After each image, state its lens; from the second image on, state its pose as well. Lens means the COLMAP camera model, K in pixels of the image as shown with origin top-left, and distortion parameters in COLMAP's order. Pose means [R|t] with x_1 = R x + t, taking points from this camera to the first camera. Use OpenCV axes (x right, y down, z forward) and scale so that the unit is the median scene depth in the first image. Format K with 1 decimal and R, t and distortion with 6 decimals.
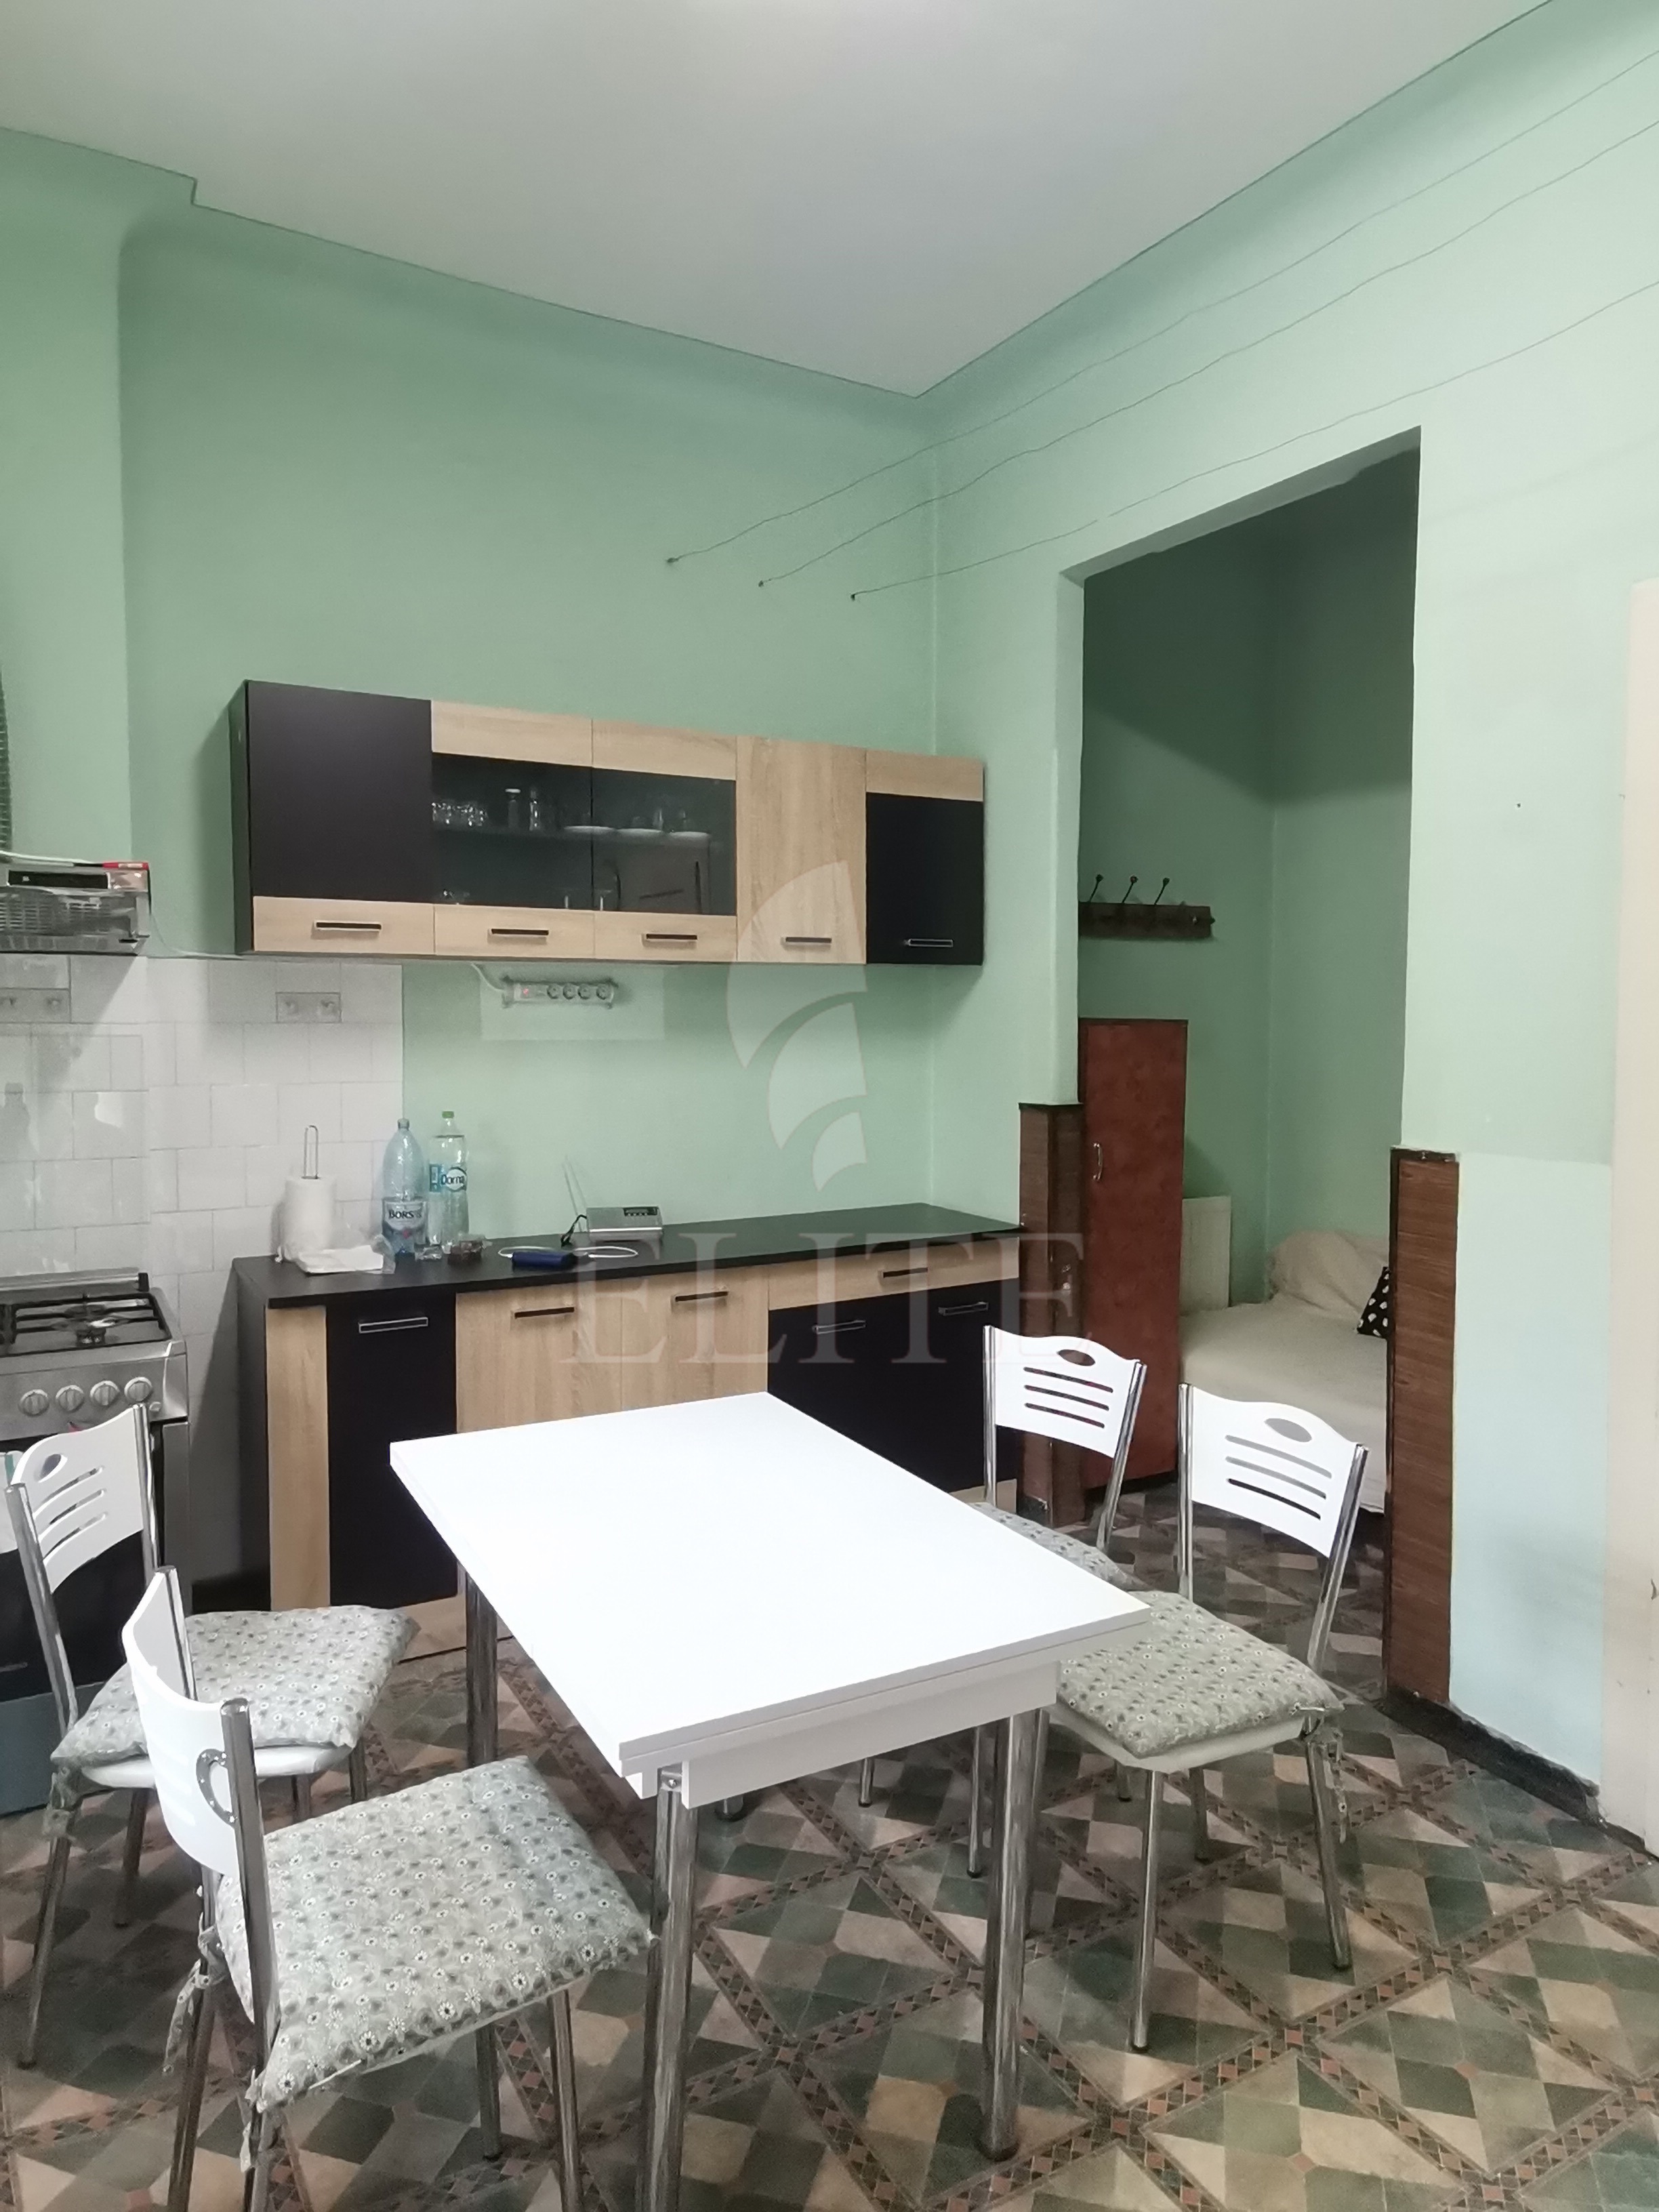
lens RADIAL K [[1422.6, 0, 831.9], [0, 1422.6, 1089.1], [0, 0, 1]] dist [0.022823, -0.008583]
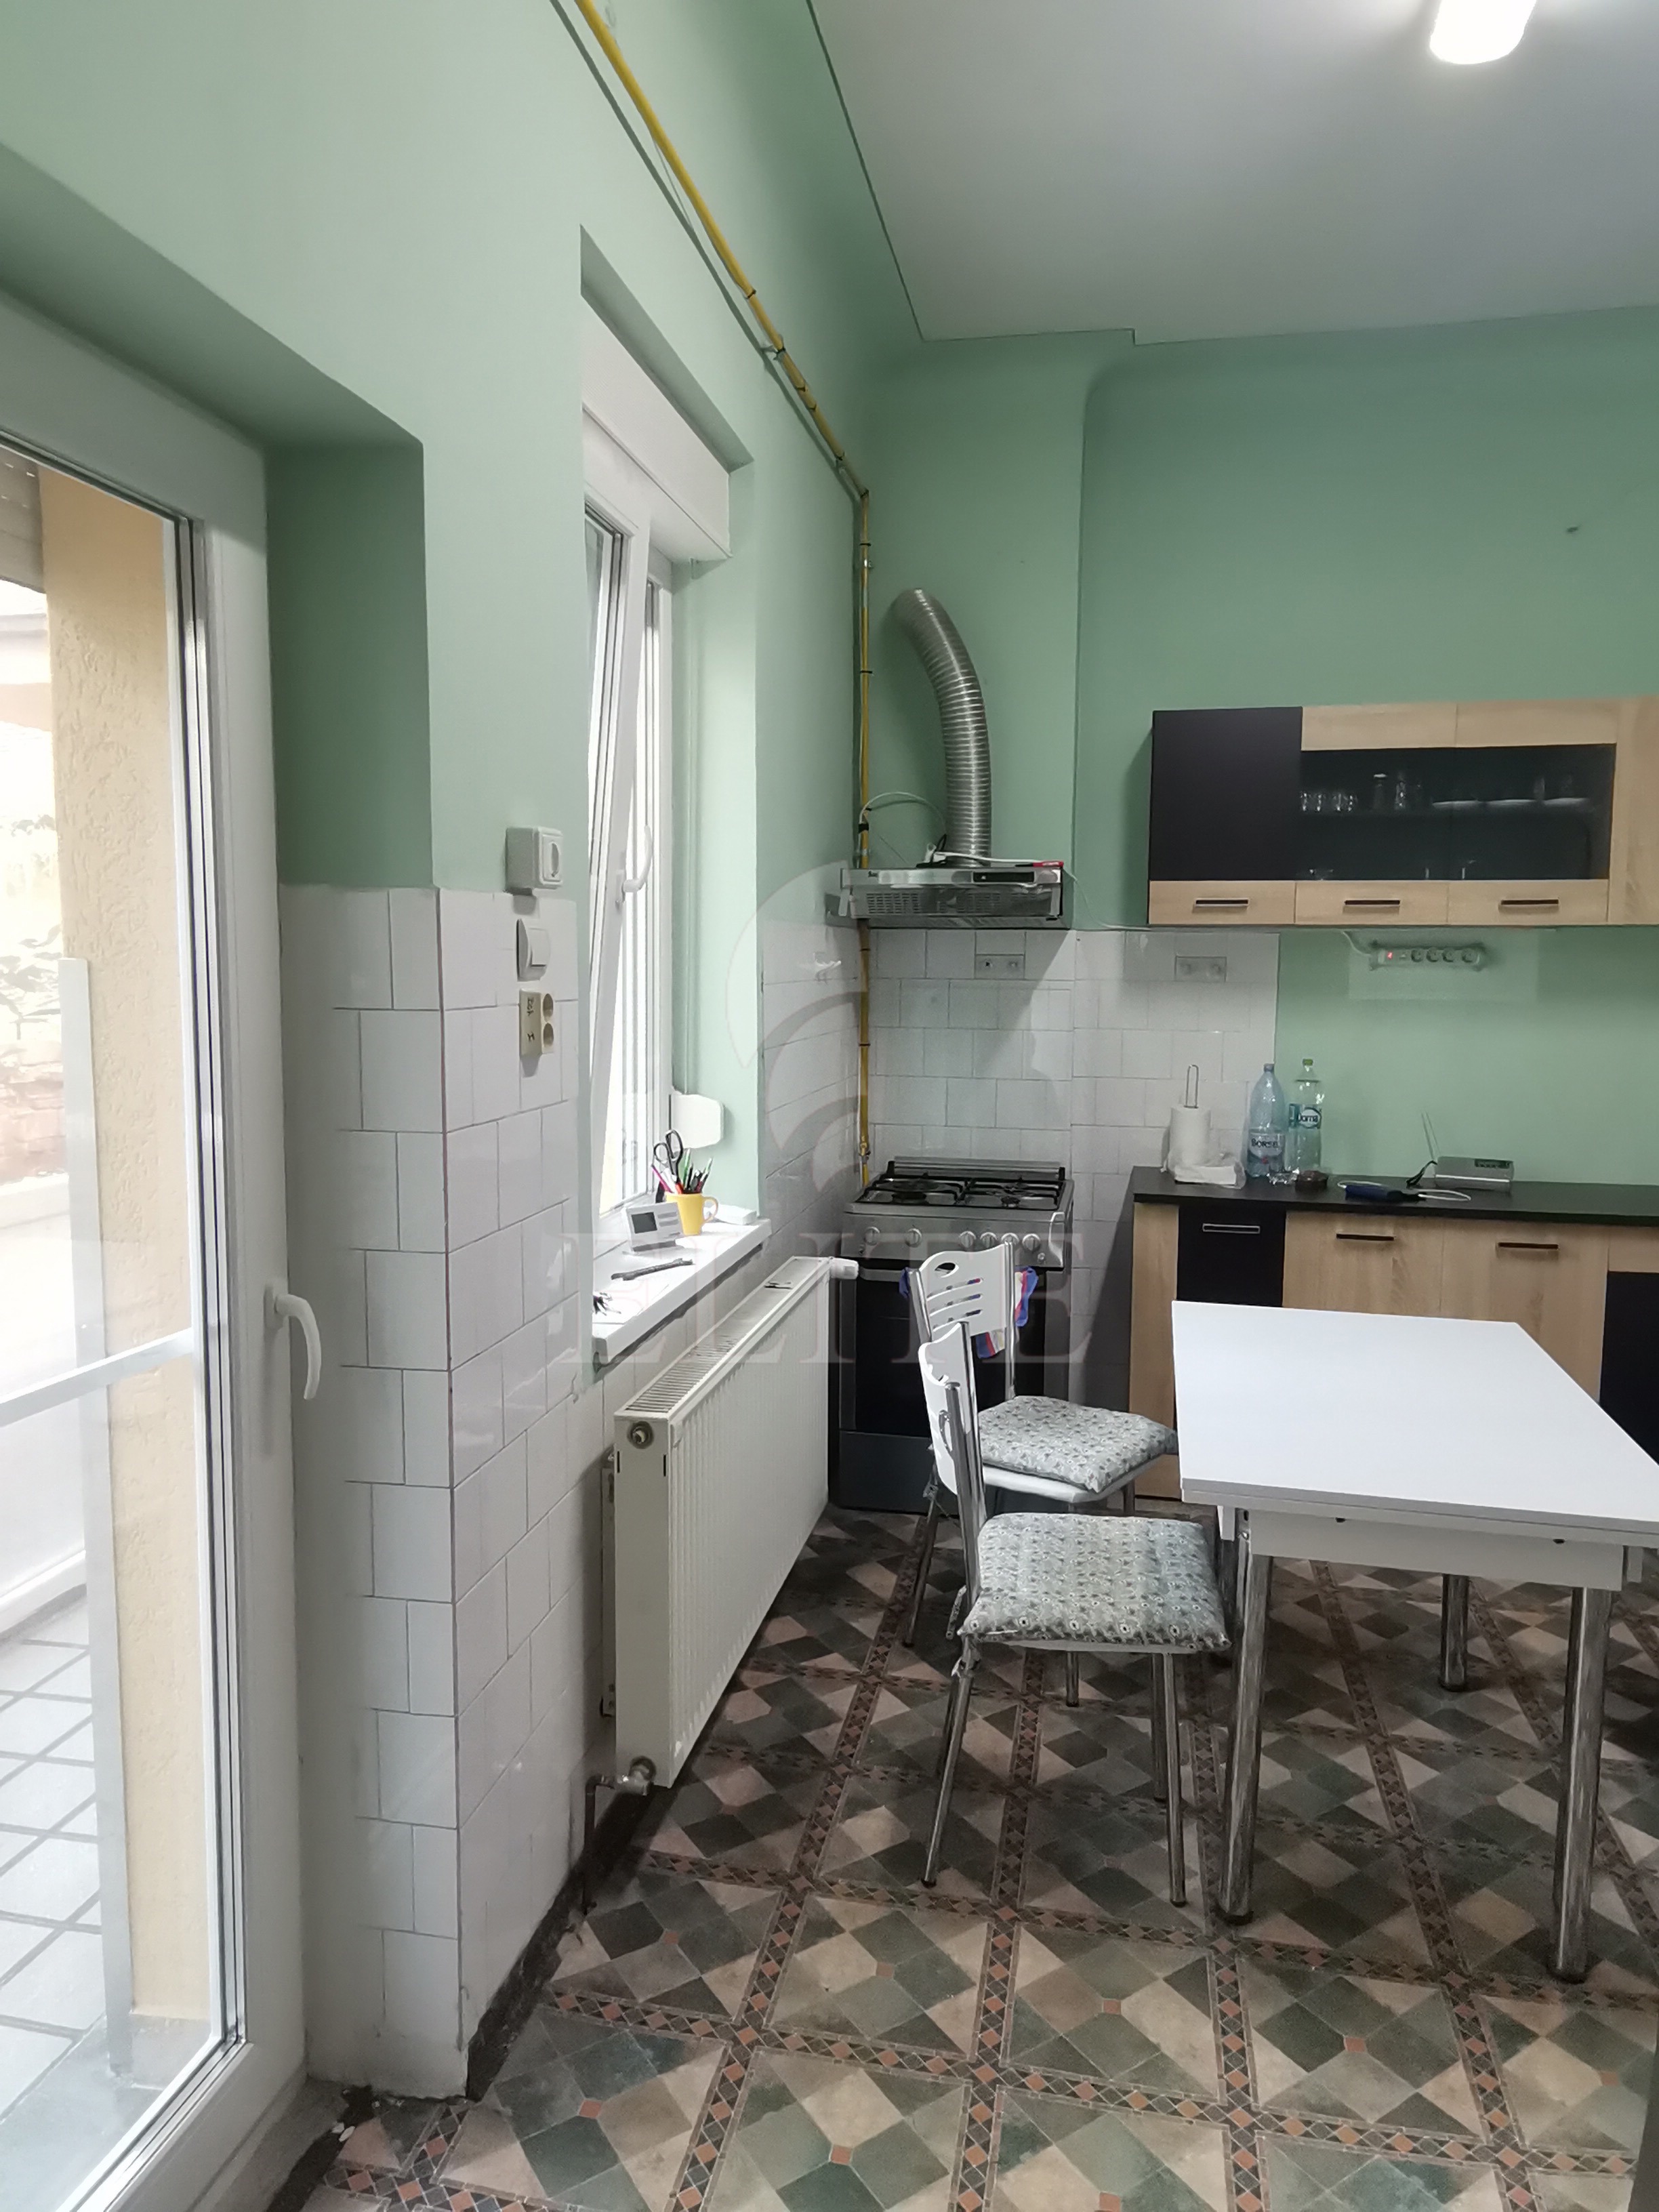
lens RADIAL K [[1422.6, 0, 831.9], [0, 1422.6, 1089.1], [0, 0, 1]] dist [0.022823, -0.008583]
pose [[0.747045, 0.059779, -0.662080, 0.225667], [-0.044515, 0.998212, 0.039900, 0.011549], [0.663281, -0.000335, 0.748370, -0.134452]]
